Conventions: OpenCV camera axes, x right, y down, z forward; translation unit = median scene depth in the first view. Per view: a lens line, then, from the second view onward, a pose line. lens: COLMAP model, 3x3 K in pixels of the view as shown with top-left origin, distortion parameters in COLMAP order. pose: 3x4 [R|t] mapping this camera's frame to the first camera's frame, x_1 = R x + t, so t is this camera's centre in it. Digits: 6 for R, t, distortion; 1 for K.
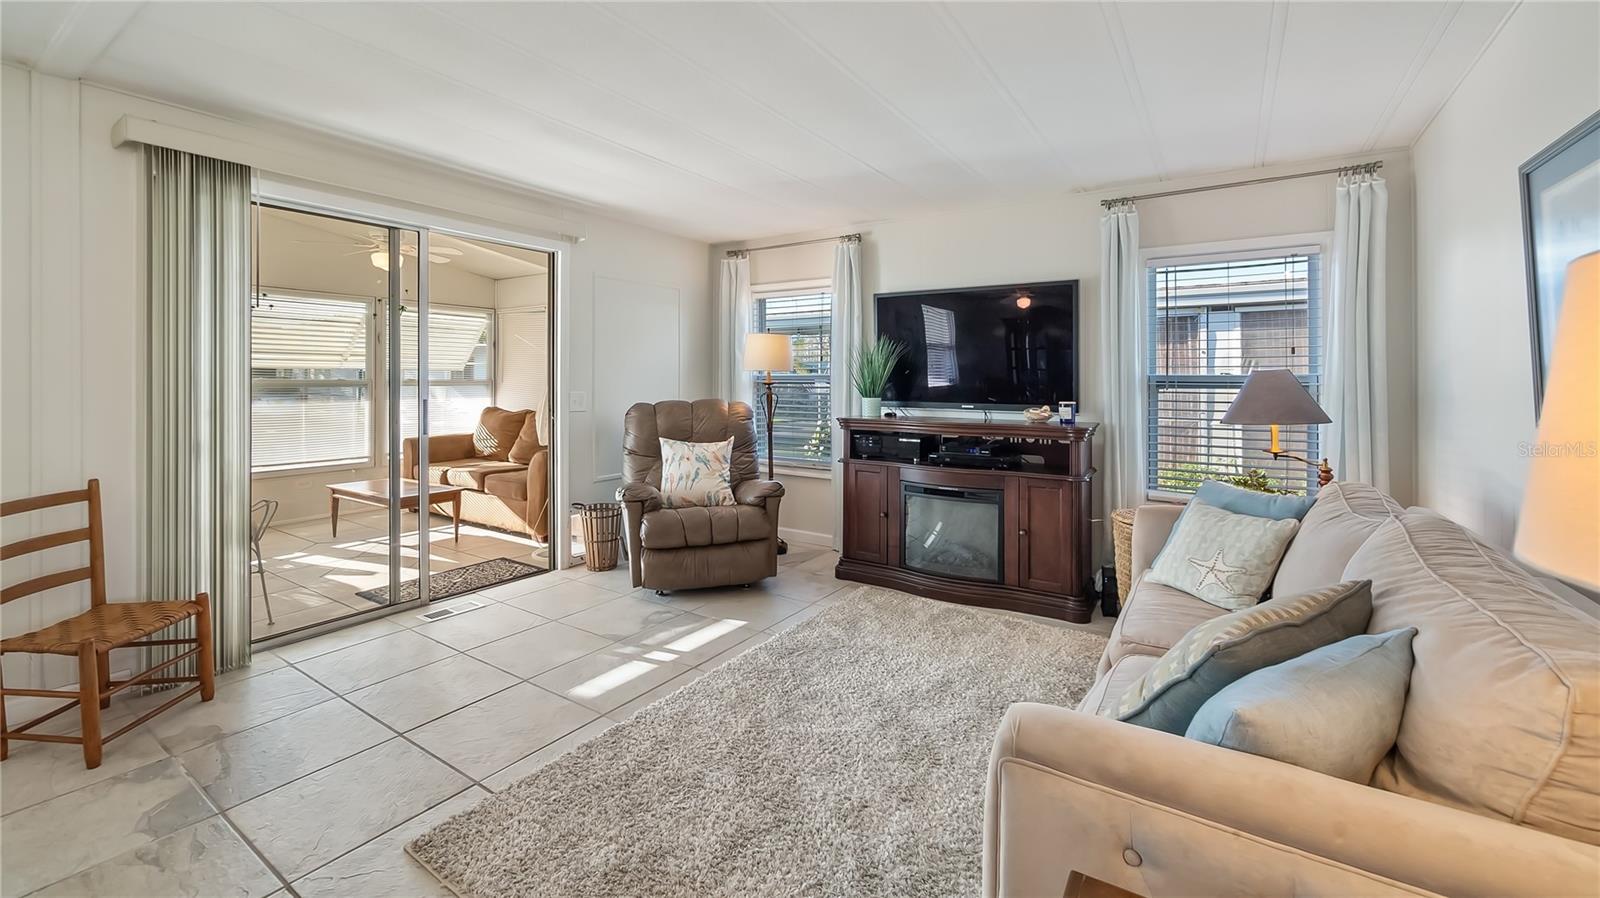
lens RADIAL K [[637.5, 0, 807.9], [0, 637.5, 377.5], [0, 0, 1]] dist [-0.002890, 0.000037]
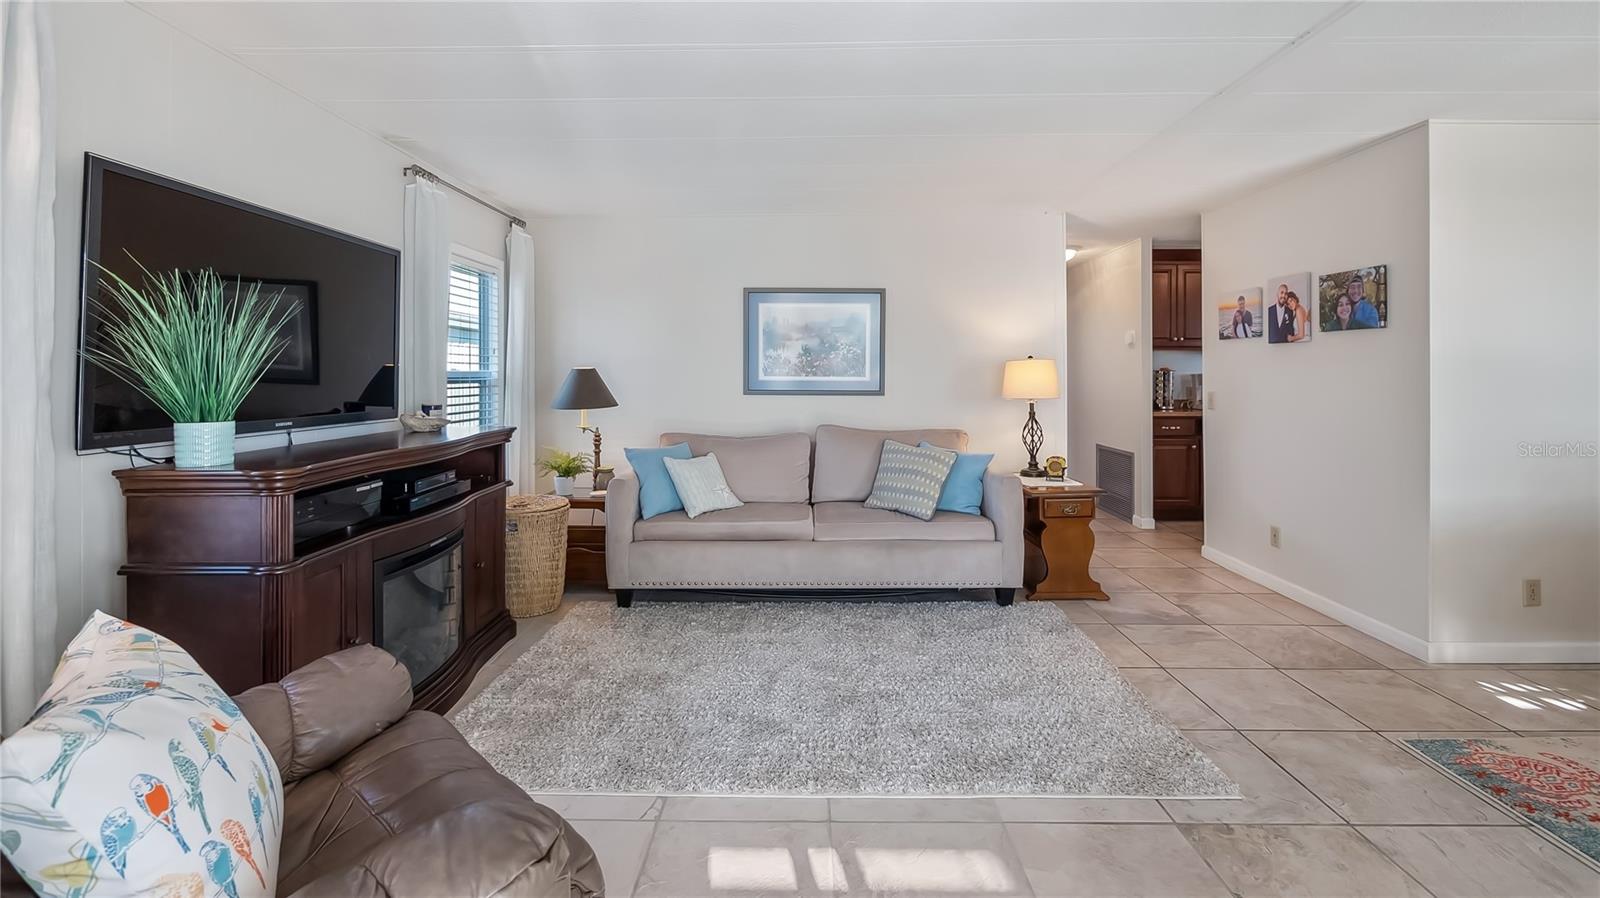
lens RADIAL K [[637.5, 0, 807.9], [0, 637.5, 377.5], [0, 0, 1]] dist [-0.002890, 0.000037]
pose [[-0.539118, -0.006143, 0.842208, -0.518525], [-0.001584, 0.999979, 0.006280, -0.000862], [-0.842229, 0.002051, -0.539116, 0.996138]]
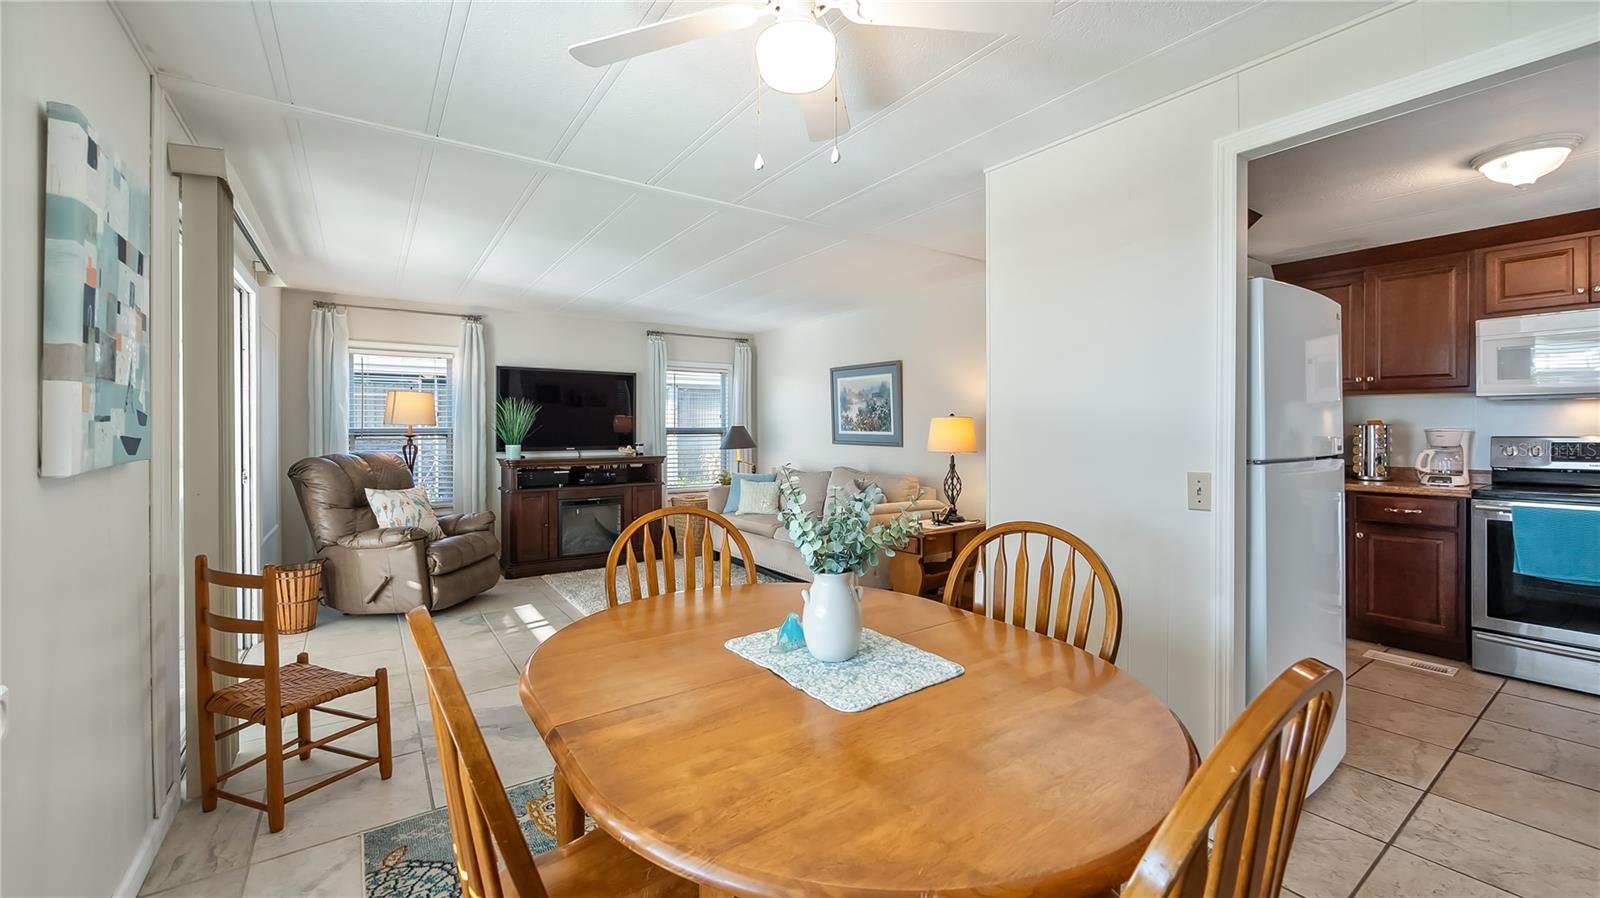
lens RADIAL K [[635.8, 0, 803.4], [0, 635.8, 427.9], [0, 0, 1]] dist [-0.007627, -0.000316]
pose [[0.363323, -0.006200, 0.931643, -1.028118], [0.001361, 0.999980, 0.006124, -0.012636], [-0.931662, -0.000957, 0.363324, -0.063953]]
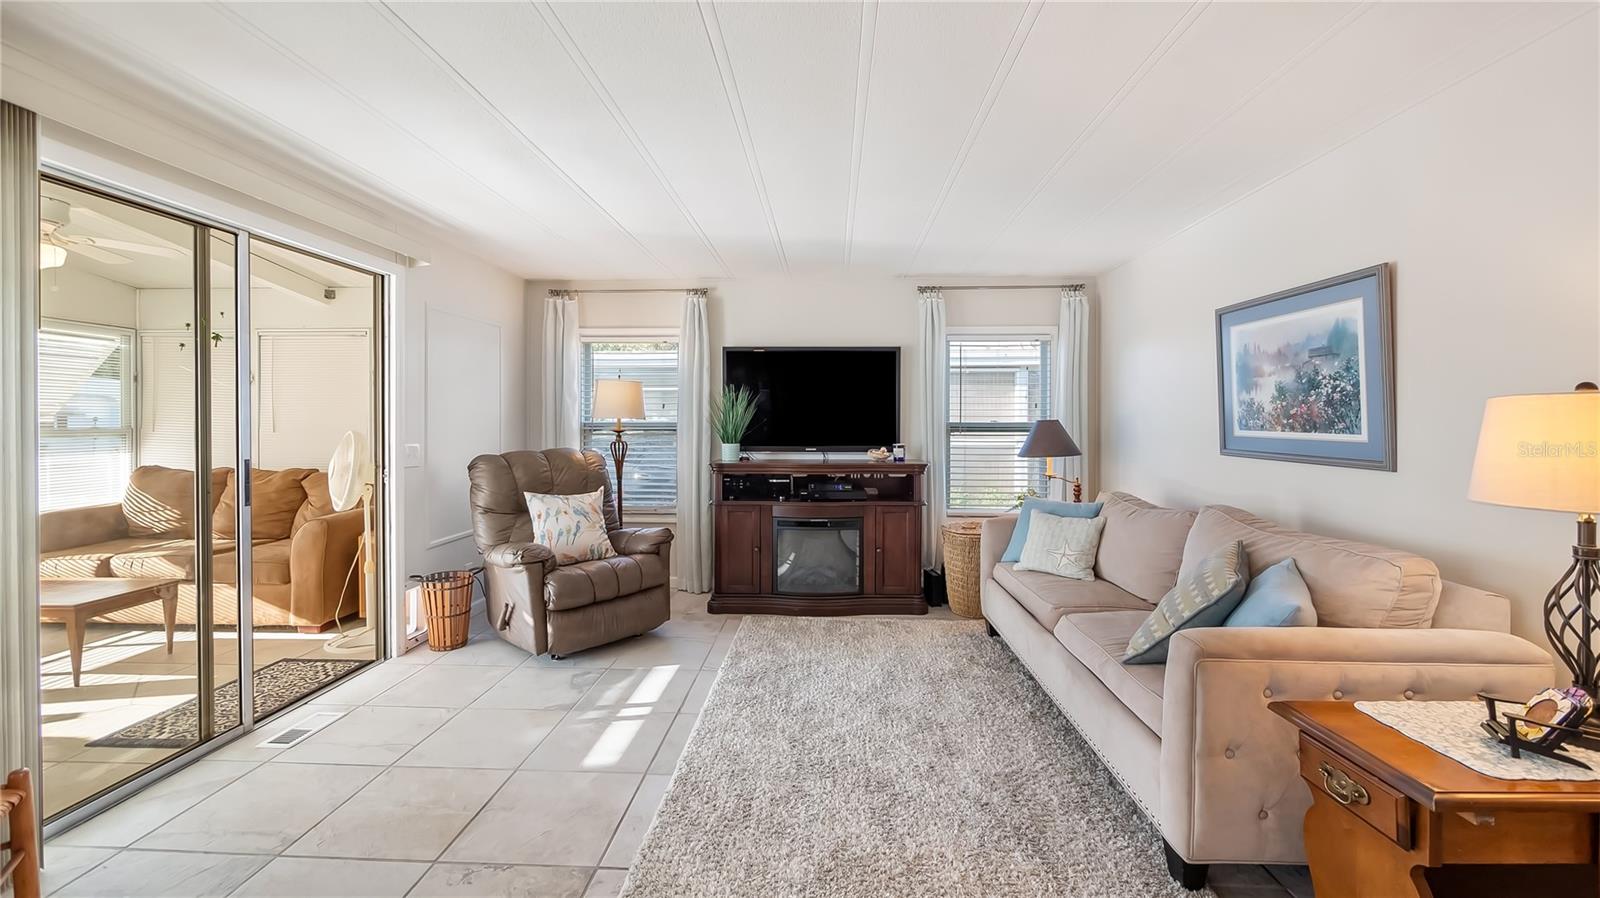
lens RADIAL K [[624.0, 0, 798.4], [0, 624.0, 426.2], [0, 0, 1]] dist [-0.007170, 0.000103]
pose [[0.860009, -0.006667, 0.510235, -0.379306], [0.000865, 0.999932, 0.011608, -0.010686], [-0.510278, -0.009541, 0.859957, 0.036874]]
